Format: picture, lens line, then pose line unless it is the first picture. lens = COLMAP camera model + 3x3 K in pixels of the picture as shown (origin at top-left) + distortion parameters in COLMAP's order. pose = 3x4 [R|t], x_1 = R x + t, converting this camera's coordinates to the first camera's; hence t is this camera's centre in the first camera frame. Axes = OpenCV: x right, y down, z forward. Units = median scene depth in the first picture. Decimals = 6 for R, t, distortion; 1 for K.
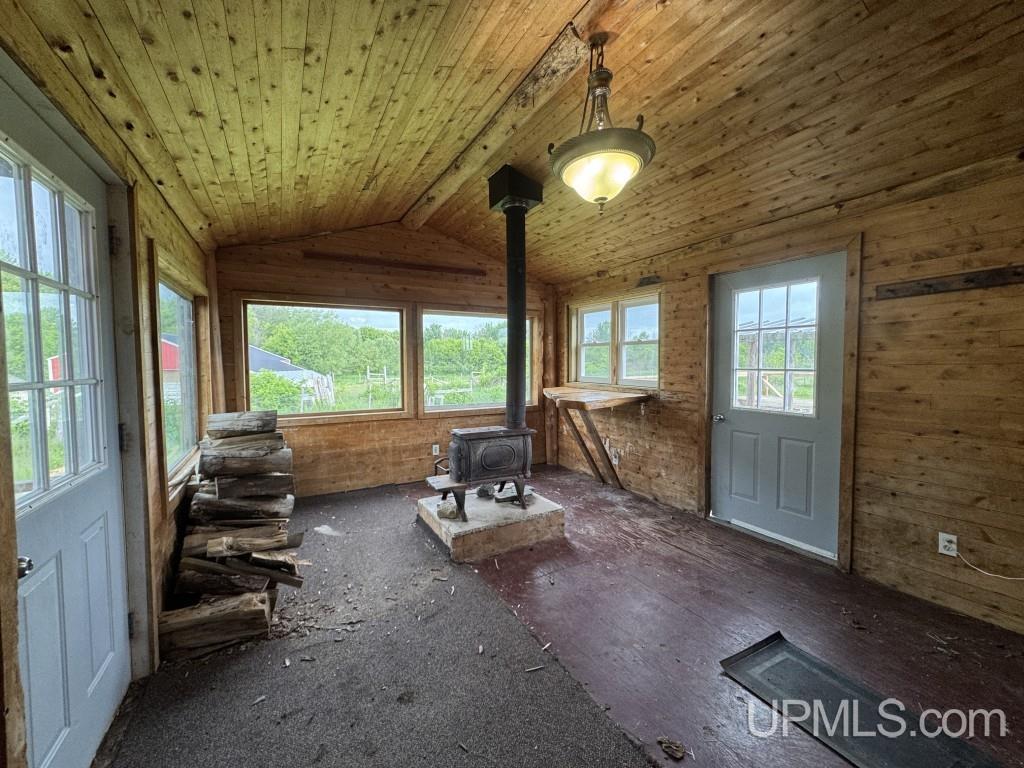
lens RADIAL K [[409.0, 0, 494.7], [0, 409.0, 382.9], [0, 0, 1]] dist [-0.001050, 0.000097]
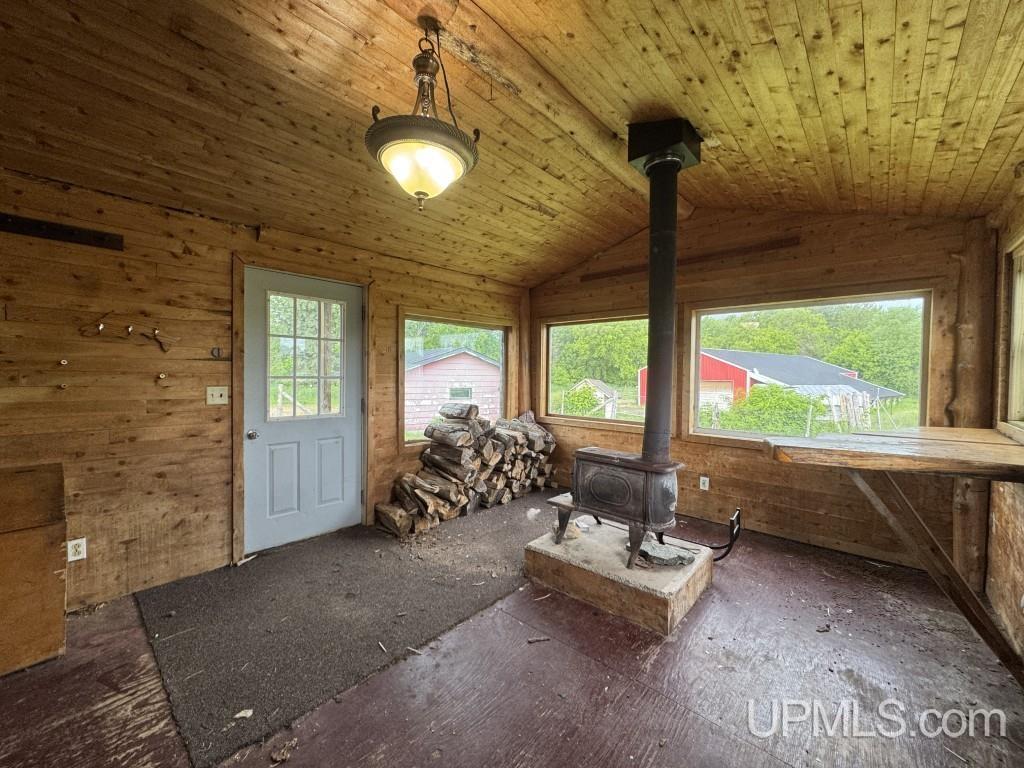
lens RADIAL K [[409.0, 0, 494.7], [0, 409.0, 382.9], [0, 0, 1]] dist [-0.001050, 0.000097]
pose [[0.325511, 0.030878, -0.945034, 0.680176], [-0.059329, 0.998164, 0.012178, -0.024542], [0.943675, 0.052104, 0.326746, 0.496672]]
